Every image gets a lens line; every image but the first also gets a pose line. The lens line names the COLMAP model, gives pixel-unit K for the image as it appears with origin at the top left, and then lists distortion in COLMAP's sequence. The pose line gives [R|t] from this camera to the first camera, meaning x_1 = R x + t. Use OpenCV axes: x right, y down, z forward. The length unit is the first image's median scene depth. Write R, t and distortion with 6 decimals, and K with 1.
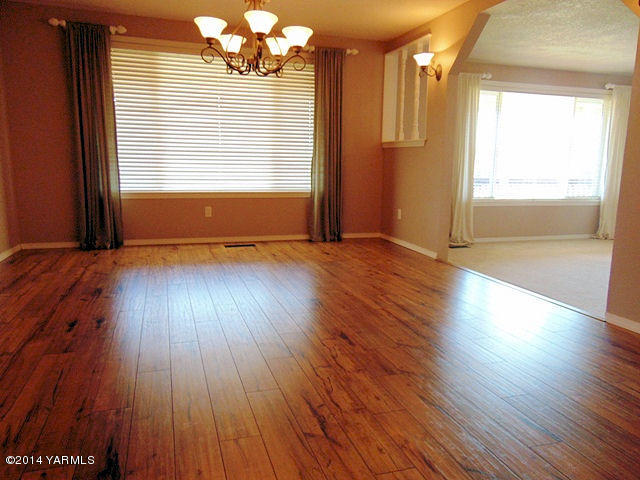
lens RADIAL K [[478.0, 0, 320.6], [0, 478.0, 240.5], [0, 0, 1]] dist [0.112524, 0.044859]
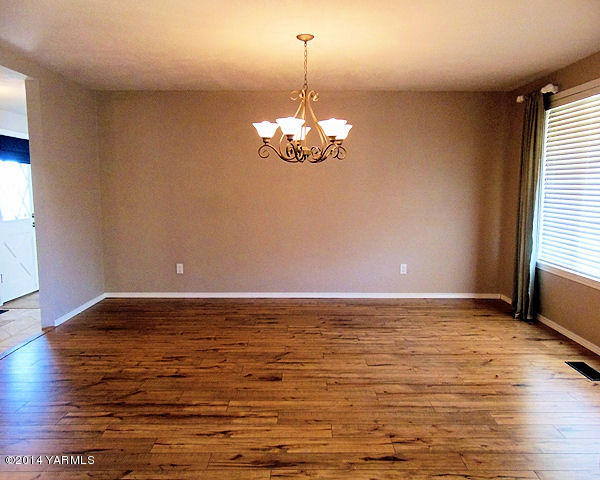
lens RADIAL K [[475.4, 0, 299.7], [0, 475.4, 240.7], [0, 0, 1]] dist [0.009406, 0.003180]
pose [[-0.324351, 0.092514, -0.941402, 0.944305], [-0.143036, 0.978966, 0.145487, -0.331243], [0.935060, 0.181843, -0.304296, 1.388372]]
